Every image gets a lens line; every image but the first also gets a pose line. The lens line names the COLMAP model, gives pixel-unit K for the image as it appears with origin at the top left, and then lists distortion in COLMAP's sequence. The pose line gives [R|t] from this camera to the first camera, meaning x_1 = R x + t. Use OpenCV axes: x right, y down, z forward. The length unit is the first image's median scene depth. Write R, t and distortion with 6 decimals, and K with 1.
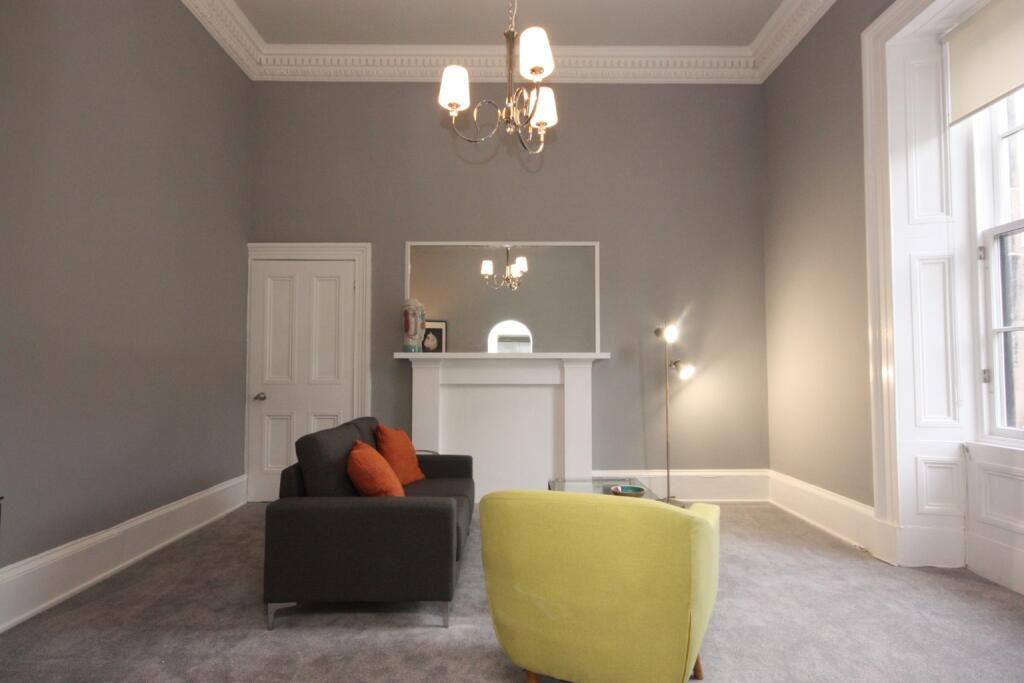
lens RADIAL K [[540.2, 0, 508.9], [0, 540.2, 343.8], [0, 0, 1]] dist [-0.000286, 0.001570]
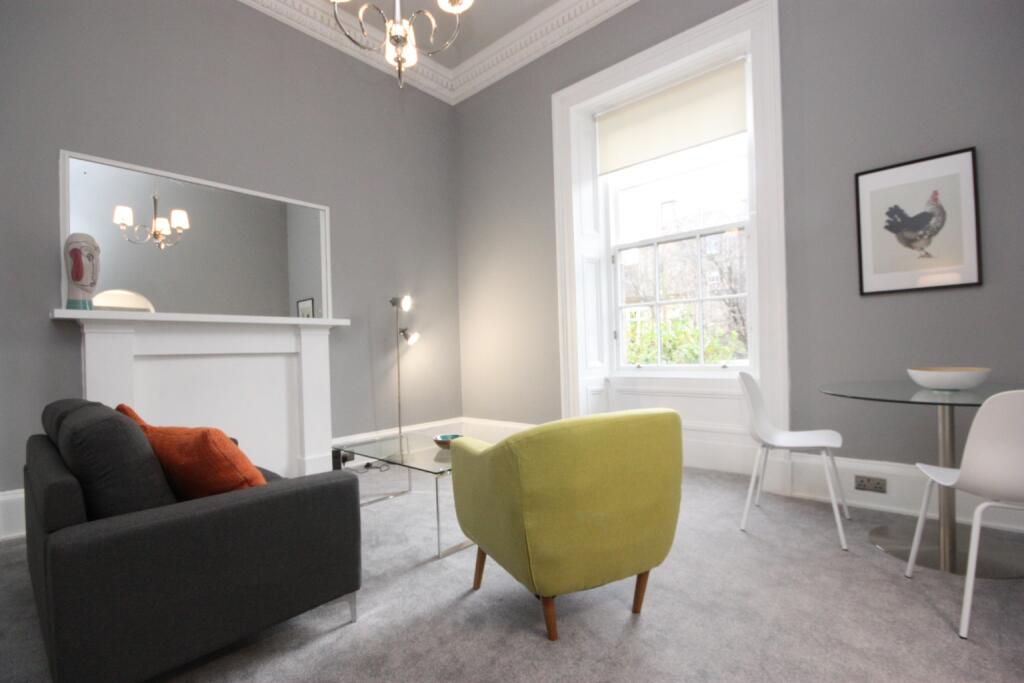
lens RADIAL K [[472.4, 0, 514.6], [0, 472.4, 348.3], [0, 0, 1]] dist [-0.018738, -0.000425]
pose [[0.665953, -0.011938, 0.745898, -0.274859], [-0.009959, 0.999641, 0.024891, 0.047768], [-0.745927, -0.024004, 0.665595, 0.196306]]
